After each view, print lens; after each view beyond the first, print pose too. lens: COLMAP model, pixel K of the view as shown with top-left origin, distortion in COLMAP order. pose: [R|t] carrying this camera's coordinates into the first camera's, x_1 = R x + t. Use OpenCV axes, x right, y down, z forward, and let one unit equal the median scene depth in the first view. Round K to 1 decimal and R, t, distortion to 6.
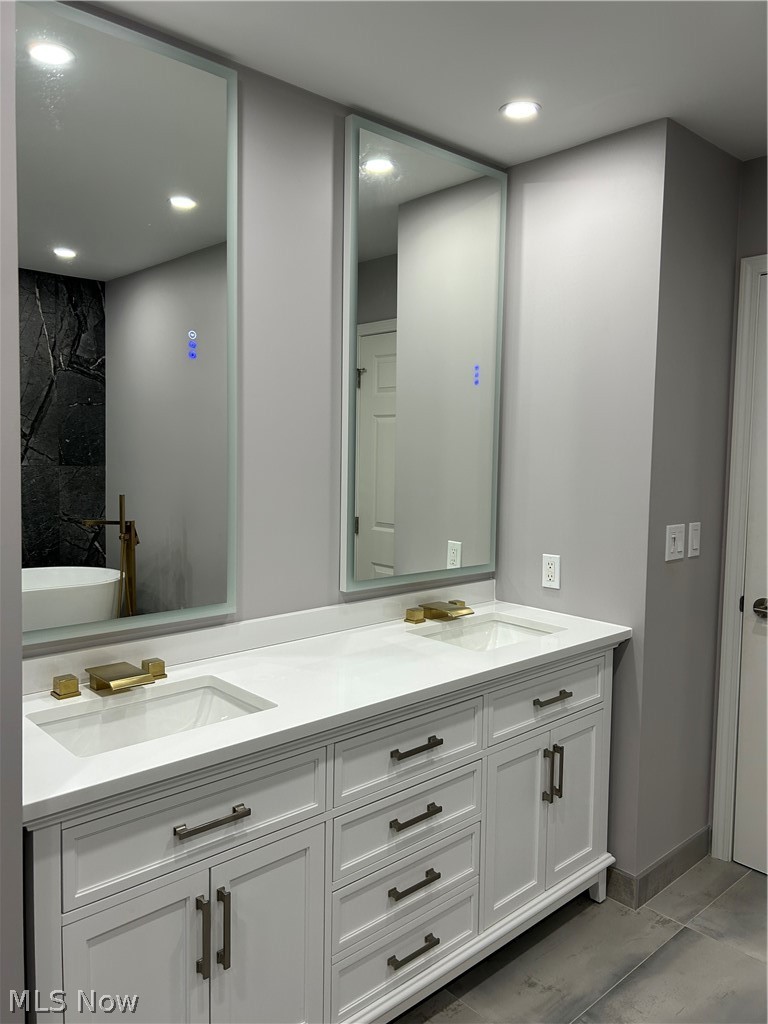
lens RADIAL K [[770.1, 0, 381.1], [0, 770.1, 512.8], [0, 0, 1]] dist [0.025595, -0.009446]
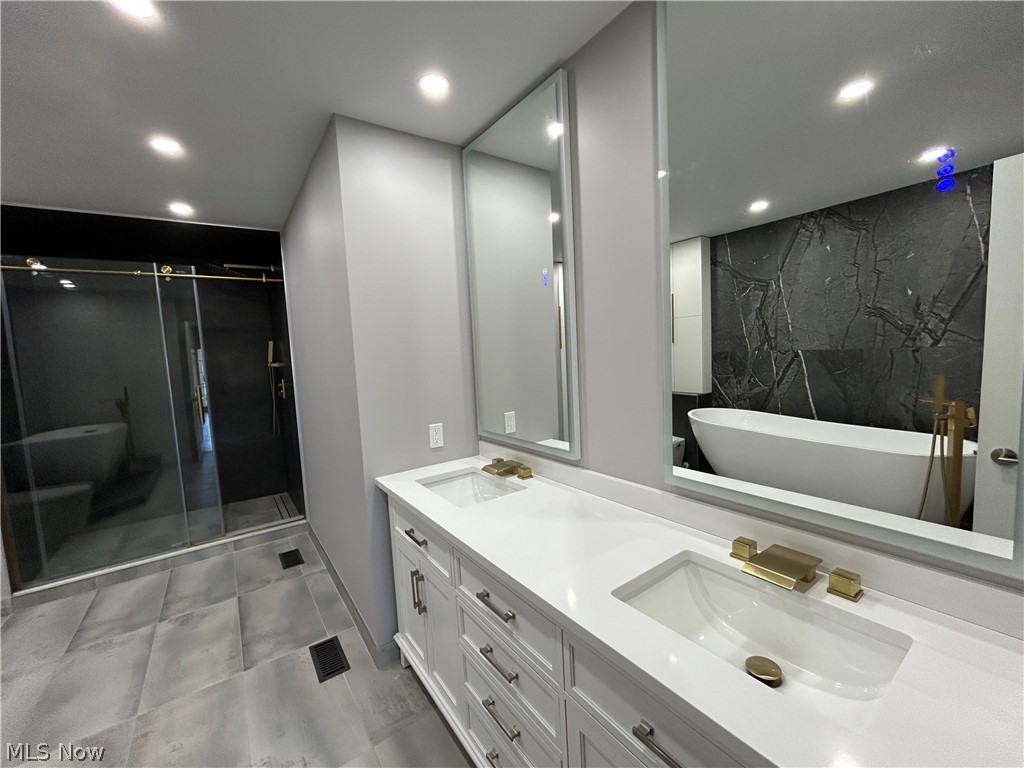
lens RADIAL K [[415.4, 0, 507.5], [0, 415.4, 385.4], [0, 0, 1]] dist [-0.002769, 0.000552]
pose [[-0.143395, 0.068938, -0.987262, 0.254146], [-0.035112, 0.996589, 0.074689, -0.025991], [0.989042, 0.045375, -0.140486, 0.444607]]
